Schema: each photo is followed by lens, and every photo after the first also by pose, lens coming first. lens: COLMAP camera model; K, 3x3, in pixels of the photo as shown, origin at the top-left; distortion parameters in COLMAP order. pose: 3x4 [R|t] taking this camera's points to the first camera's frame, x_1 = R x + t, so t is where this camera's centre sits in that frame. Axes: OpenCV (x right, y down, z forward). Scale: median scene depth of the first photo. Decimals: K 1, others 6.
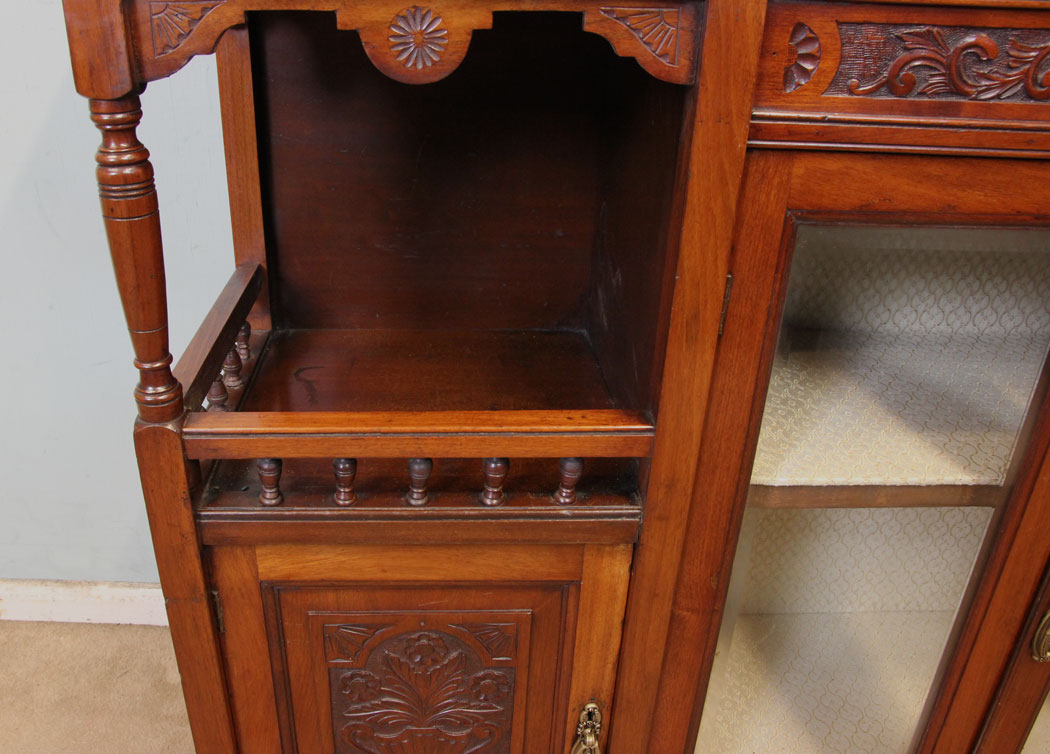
lens RADIAL K [[886.8, 0, 482.0], [0, 886.8, 382.3], [0, 0, 1]] dist [-0.112531, 0.069790]
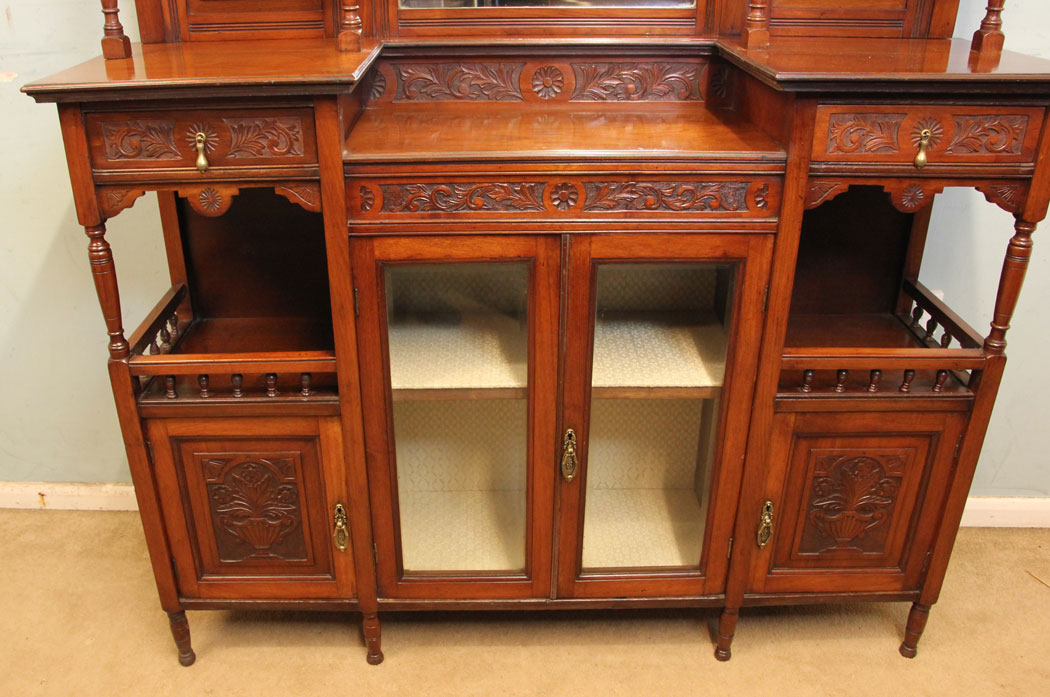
lens RADIAL K [[917.3, 0, 493.2], [0, 917.3, 368.5], [0, 0, 1]] dist [-0.115057, 0.055474]
pose [[0.999275, -0.017191, -0.033981, 0.635284], [0.016726, 0.999763, -0.013899, 0.110693], [0.034212, 0.013320, 0.999326, -1.215672]]
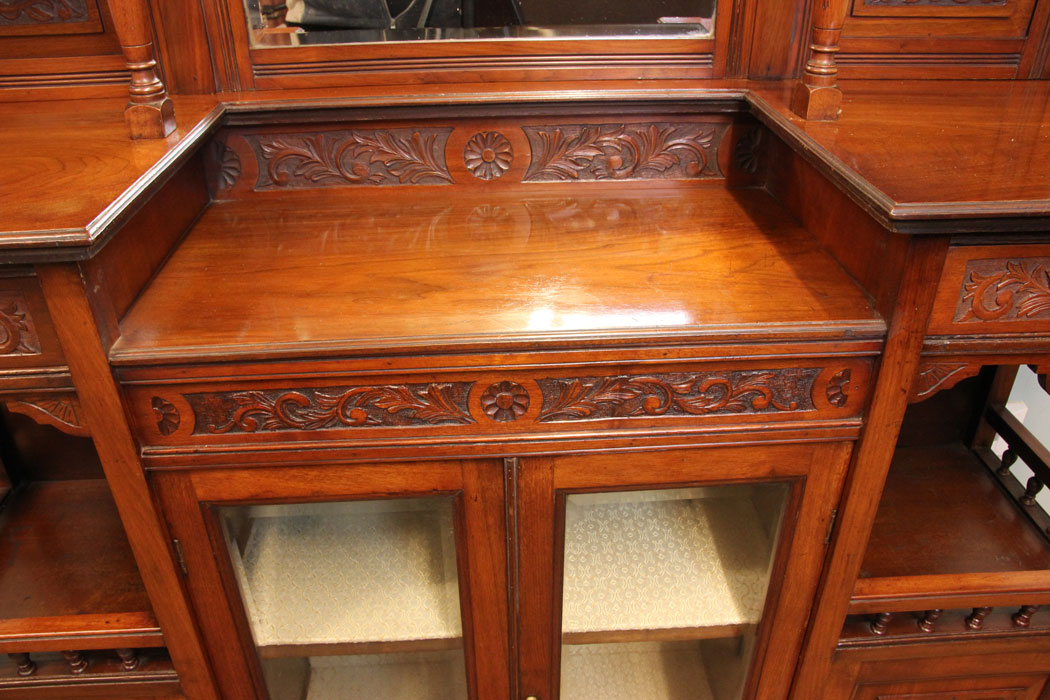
lens RADIAL K [[827.9, 0, 523.4], [0, 827.9, 363.1], [0, 0, 1]] dist [-0.111794, 0.058321]
pose [[0.999114, -0.041629, 0.006211, 0.749018], [0.041180, 0.997329, 0.060317, -0.409415], [-0.008706, -0.060008, 0.998160, -0.253010]]
